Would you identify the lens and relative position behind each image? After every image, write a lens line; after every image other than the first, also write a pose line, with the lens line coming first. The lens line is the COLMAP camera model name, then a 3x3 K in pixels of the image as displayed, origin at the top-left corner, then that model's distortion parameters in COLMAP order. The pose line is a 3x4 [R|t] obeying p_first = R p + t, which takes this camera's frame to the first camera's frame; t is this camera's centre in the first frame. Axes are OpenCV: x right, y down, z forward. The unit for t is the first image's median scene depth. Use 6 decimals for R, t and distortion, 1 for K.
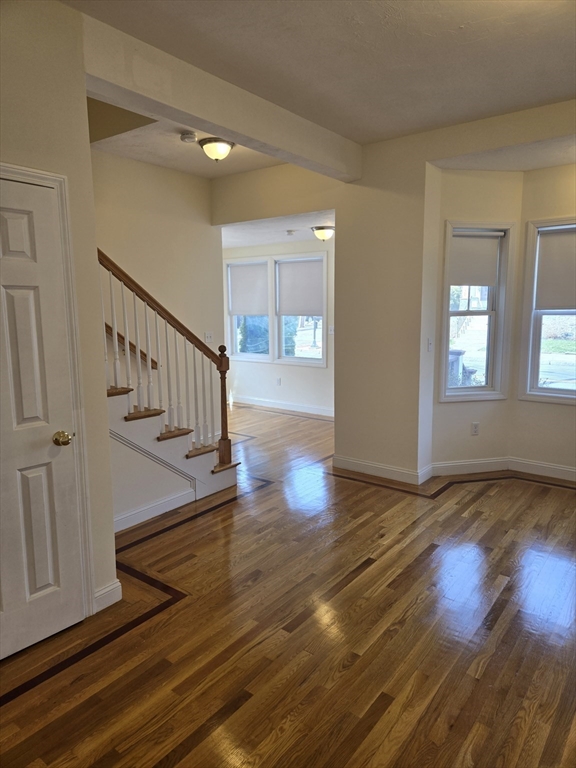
lens RADIAL K [[511.8, 0, 287.9], [0, 511.8, 380.0], [0, 0, 1]] dist [0.077763, -0.065636]
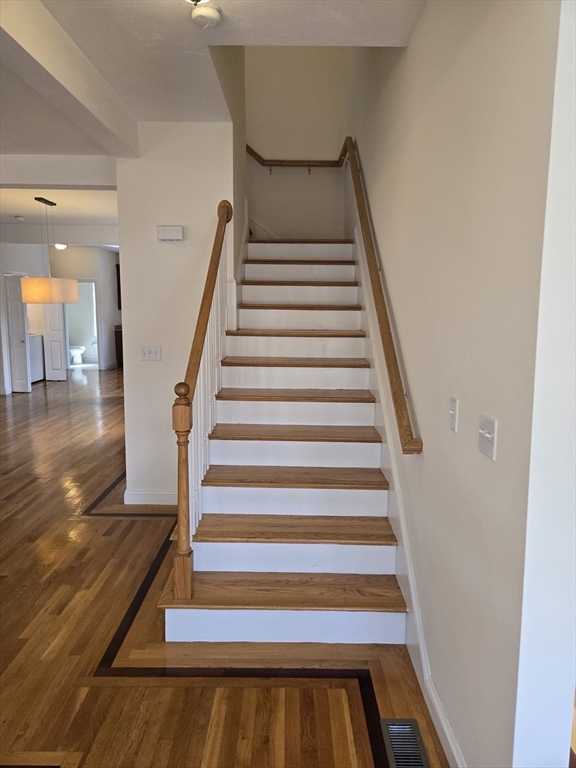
lens RADIAL K [[511.8, 0, 288.5], [0, 511.8, 375.9], [0, 0, 1]] dist [0.077763, -0.065636]
pose [[-0.793868, 0.084383, -0.602208, 0.119433], [-0.090721, 0.962807, 0.254505, -0.248227], [0.601285, 0.256676, -0.756686, 1.651234]]
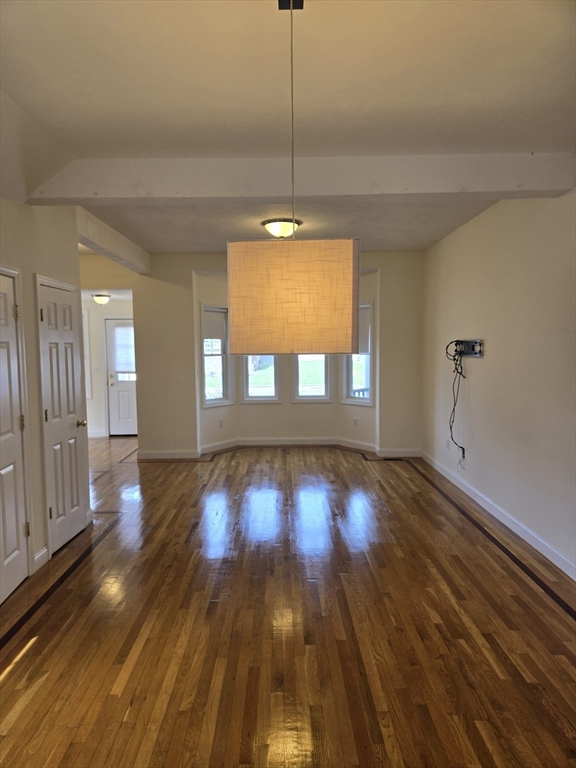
lens RADIAL K [[511.8, 0, 281.5], [0, 511.8, 390.4], [0, 0, 1]] dist [0.077763, -0.065636]
pose [[0.792478, -0.054869, 0.607428, -0.610766], [0.094588, 0.994952, -0.033530, 0.078250], [-0.602521, 0.084027, 0.793667, -0.569198]]
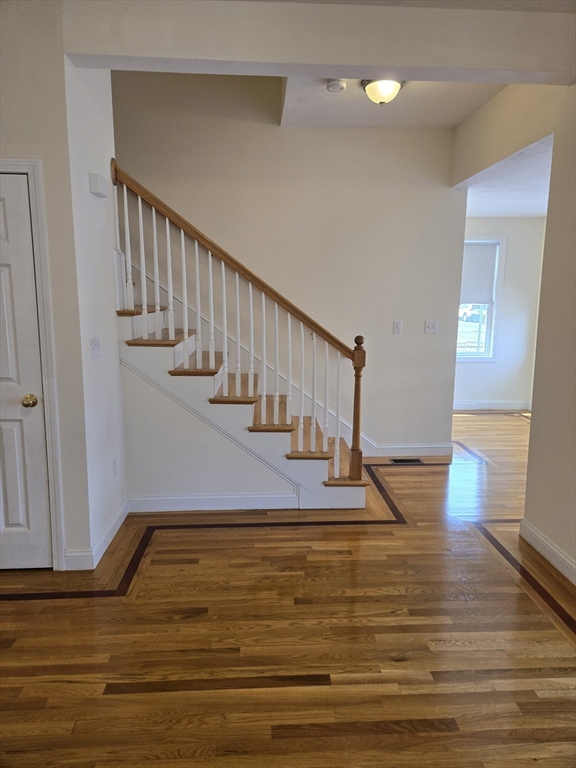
lens RADIAL K [[511.8, 0, 291.1], [0, 511.8, 376.0], [0, 0, 1]] dist [0.077763, -0.065636]
pose [[0.658128, 0.139595, -0.739852, 0.460366], [-0.126741, 0.989179, 0.073896, -0.057037], [0.742162, 0.045137, 0.668699, 0.422075]]
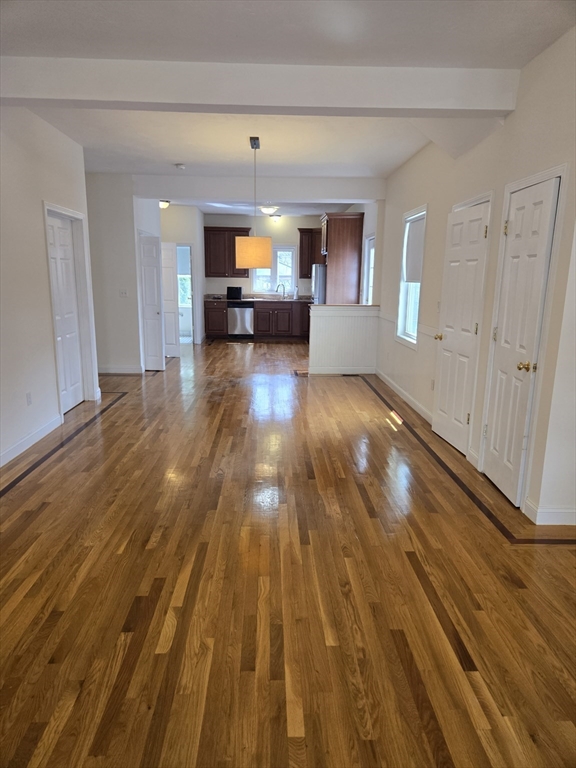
lens RADIAL K [[511.8, 0, 286.6], [0, 511.8, 382.8], [0, 0, 1]] dist [0.077763, -0.065636]
pose [[-0.770268, 0.130224, -0.624283, 0.567036], [-0.099280, 0.942506, 0.319101, -0.136309], [0.629946, 0.307772, -0.713053, 0.990666]]
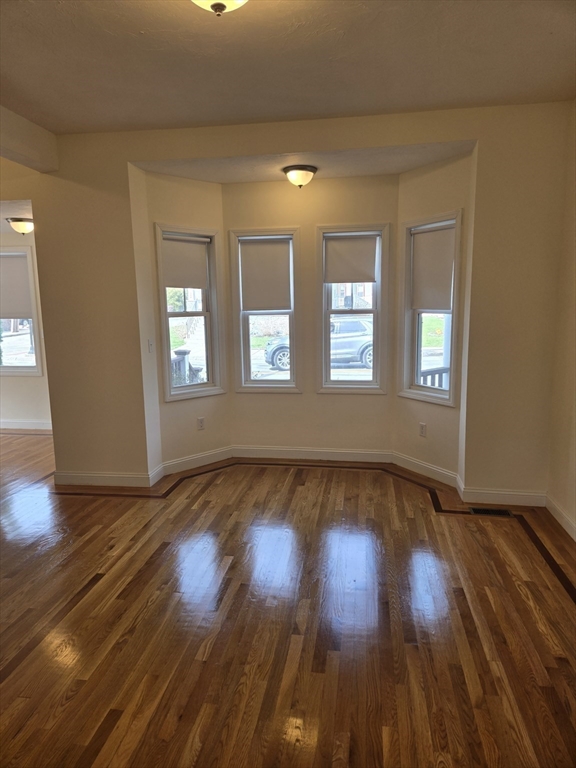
lens RADIAL K [[511.8, 0, 287.5], [0, 511.8, 378.8], [0, 0, 1]] dist [0.077763, -0.065636]
pose [[0.874614, -0.075969, 0.478830, 0.027809], [0.078331, 0.996813, 0.015074, 0.001668], [-0.478450, 0.024323, 0.877778, -0.007438]]
